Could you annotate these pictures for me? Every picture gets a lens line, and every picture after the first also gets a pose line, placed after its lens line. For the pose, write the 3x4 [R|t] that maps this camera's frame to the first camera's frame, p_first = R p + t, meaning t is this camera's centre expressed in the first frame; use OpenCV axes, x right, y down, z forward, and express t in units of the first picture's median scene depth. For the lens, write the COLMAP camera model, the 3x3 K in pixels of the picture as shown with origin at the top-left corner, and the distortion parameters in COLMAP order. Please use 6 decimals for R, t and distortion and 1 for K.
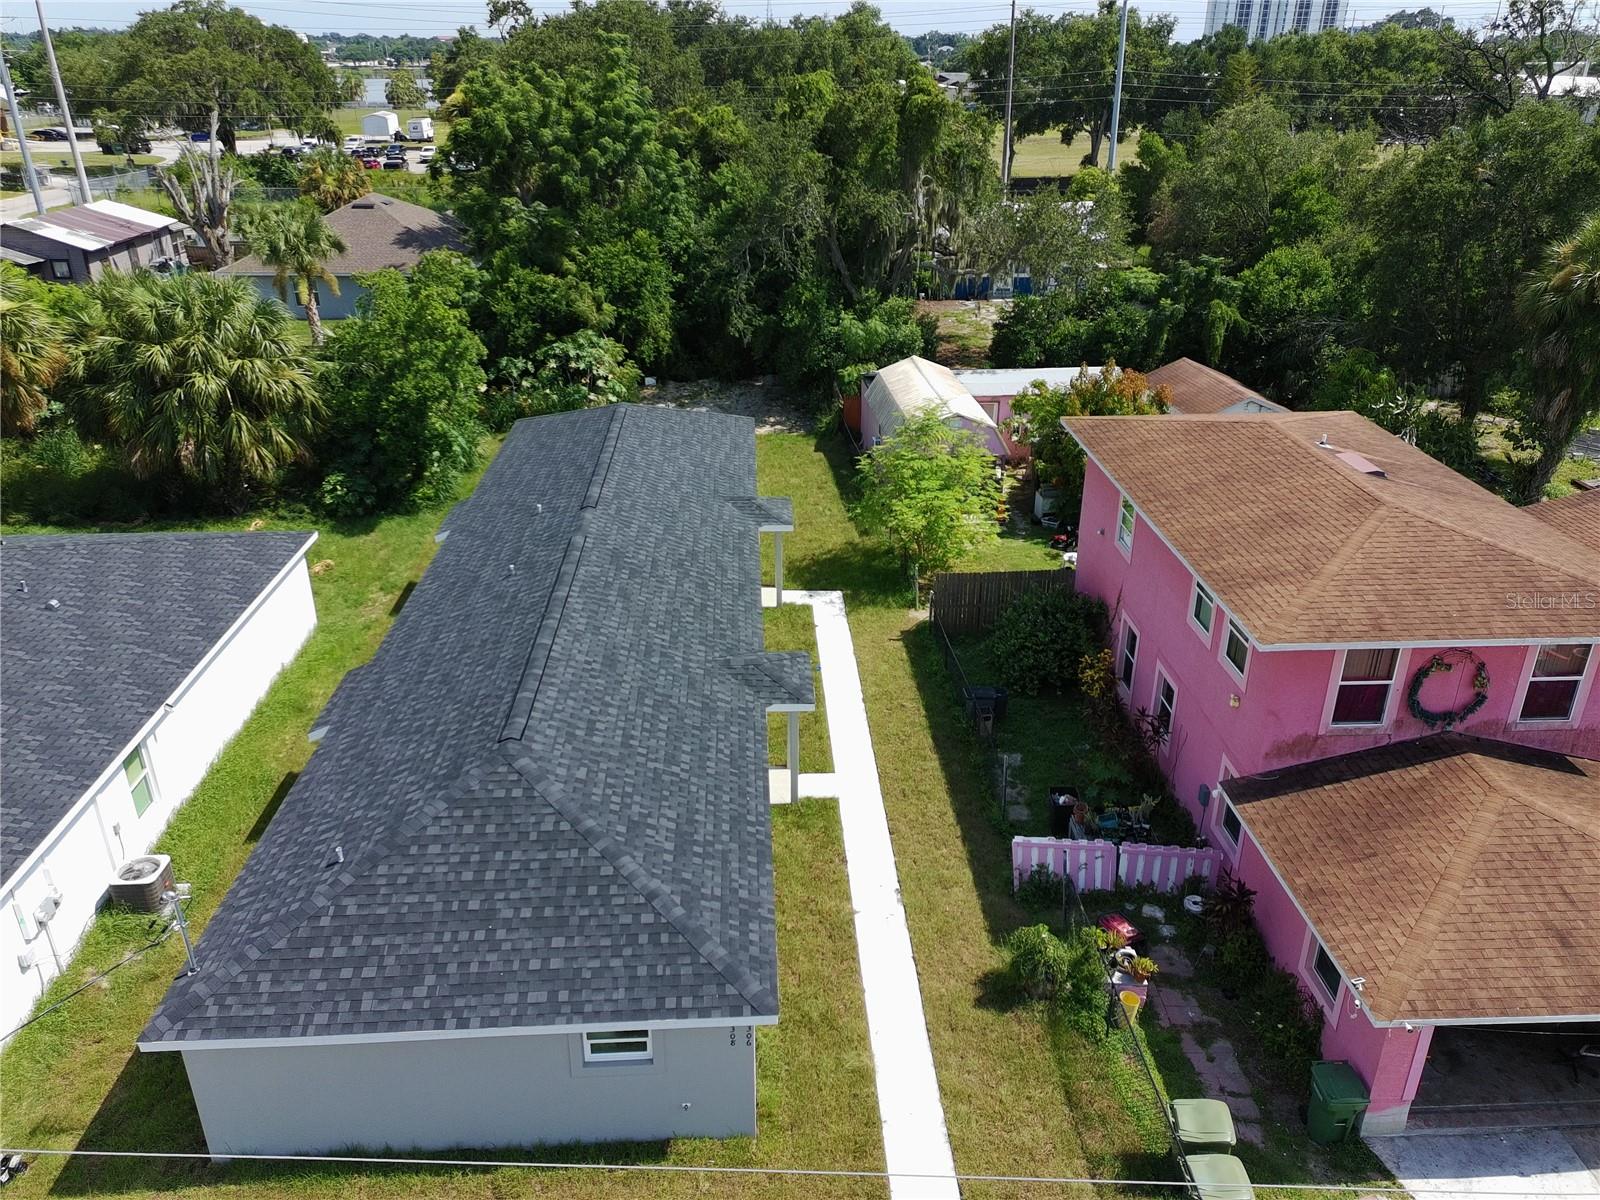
lens RADIAL K [[1187.4, 0, 808.2], [0, 1187.4, 602.6], [0, 0, 1]] dist [0.031003, -0.005664]
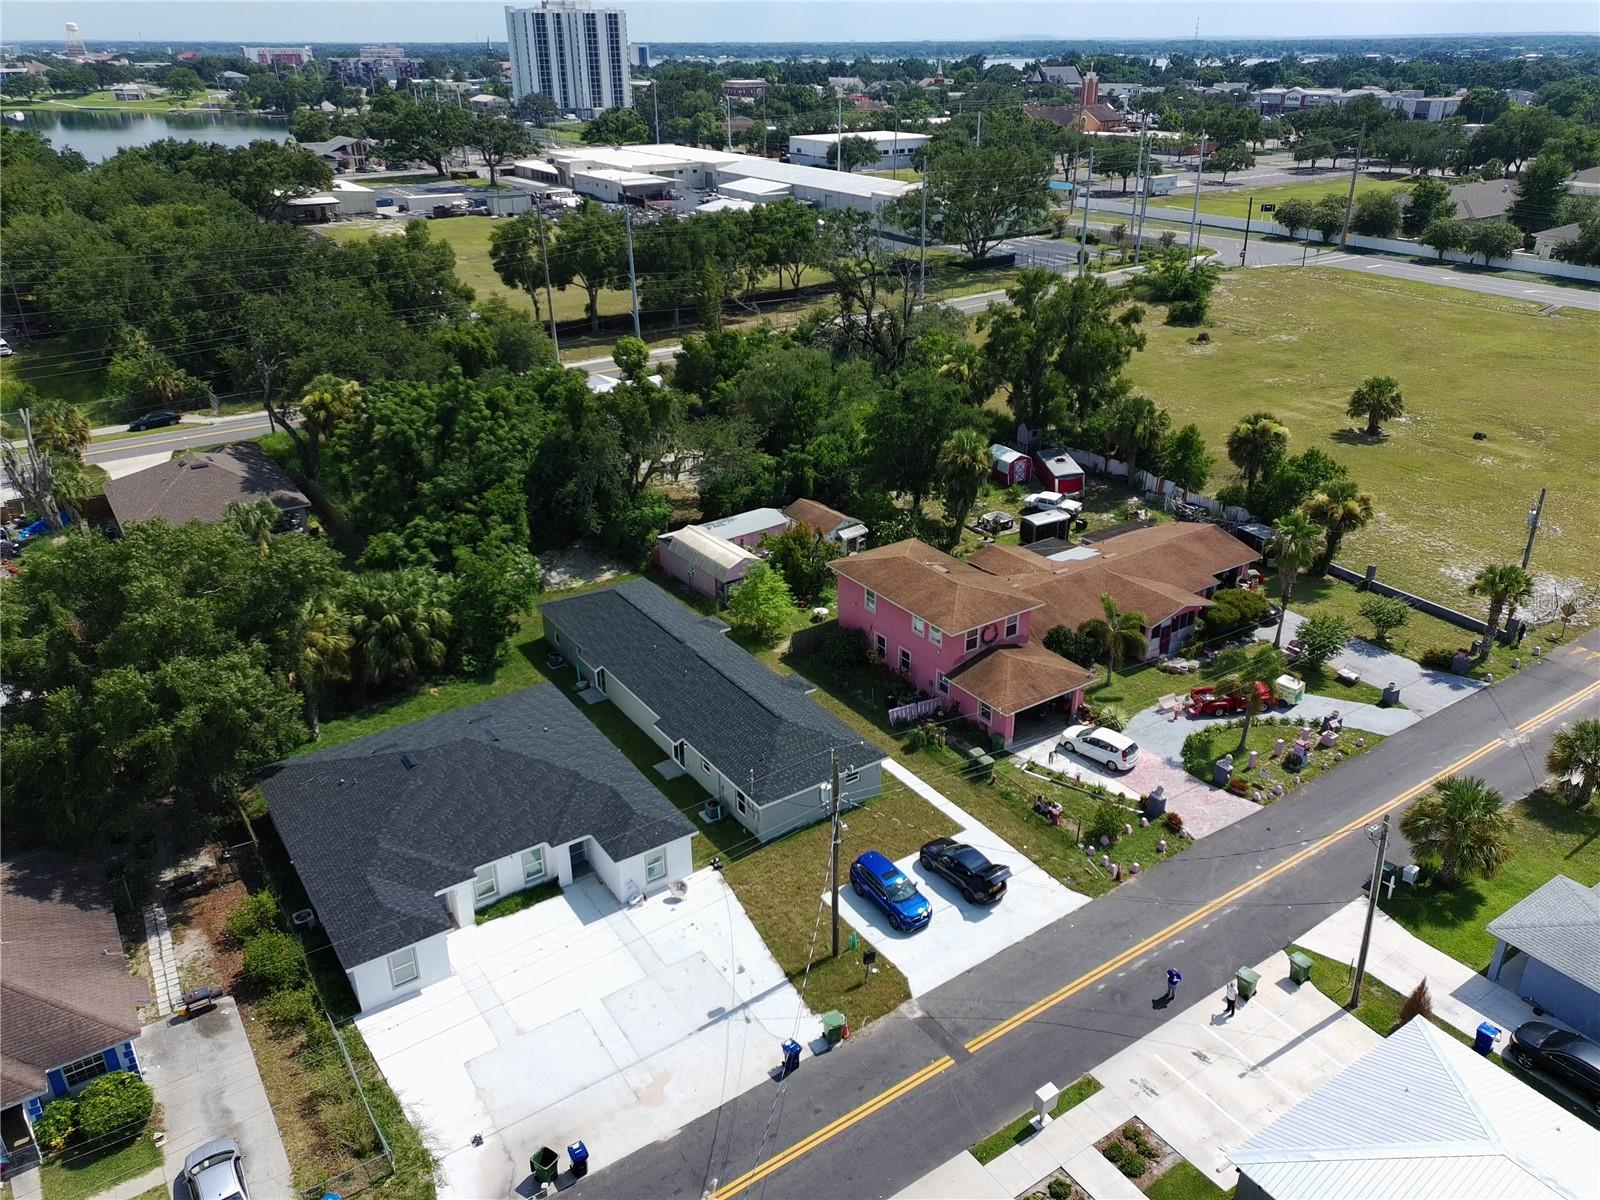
lens RADIAL K [[1187.4, 0, 808.2], [0, 1187.4, 602.6], [0, 0, 1]] dist [0.031003, -0.005664]
pose [[0.853952, -0.229409, 0.467052, -0.873056], [0.225671, 0.972043, 0.064838, -0.207022], [-0.468869, 0.050032, 0.881850, -1.052316]]
